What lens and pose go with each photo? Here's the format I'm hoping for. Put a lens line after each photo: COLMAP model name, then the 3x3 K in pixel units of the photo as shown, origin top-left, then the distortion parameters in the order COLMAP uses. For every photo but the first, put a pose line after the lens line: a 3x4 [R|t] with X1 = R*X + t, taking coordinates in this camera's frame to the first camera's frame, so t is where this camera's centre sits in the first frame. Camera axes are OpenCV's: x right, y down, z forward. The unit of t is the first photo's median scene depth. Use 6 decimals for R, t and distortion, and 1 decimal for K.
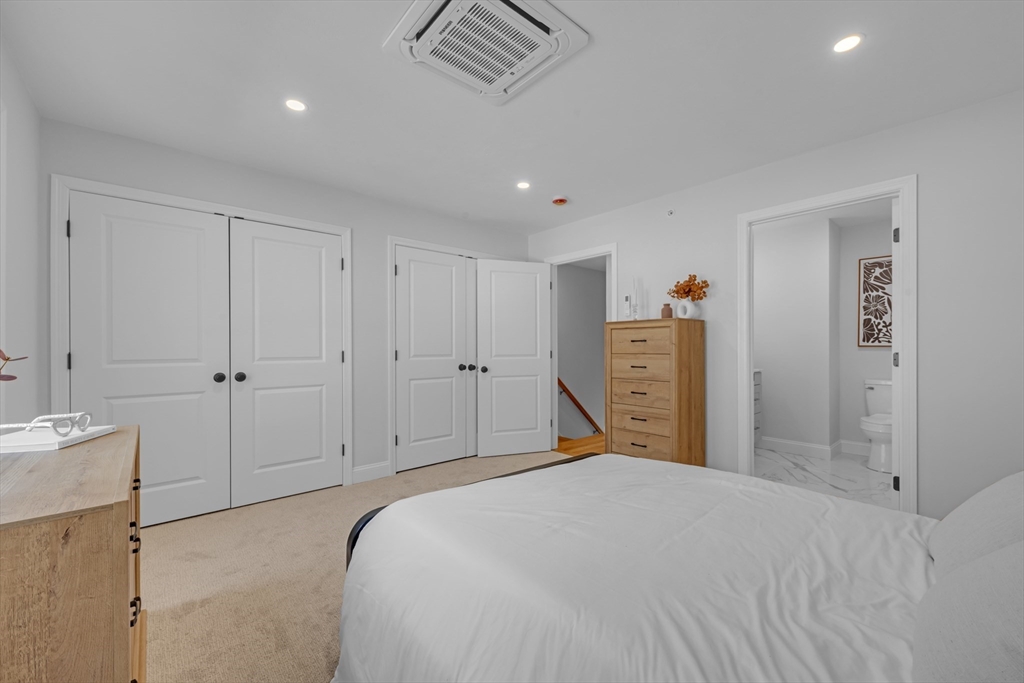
lens RADIAL K [[411.5, 0, 511.5], [0, 411.5, 347.1], [0, 0, 1]] dist [-0.006354, 0.001713]
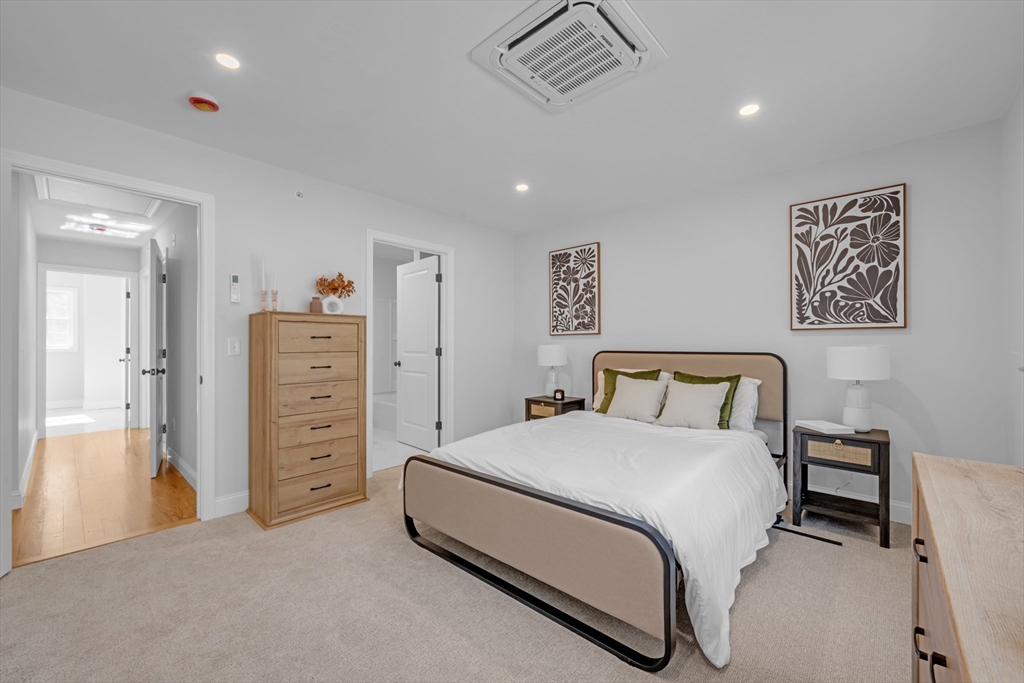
lens RADIAL K [[411.5, 0, 513.9], [0, 411.5, 345.0], [0, 0, 1]] dist [-0.006354, 0.001713]
pose [[-0.112918, -0.000229, 0.993604, -0.689993], [-0.001083, 0.999999, 0.000107, 0.000609], [-0.993604, -0.001064, -0.112918, 0.792772]]
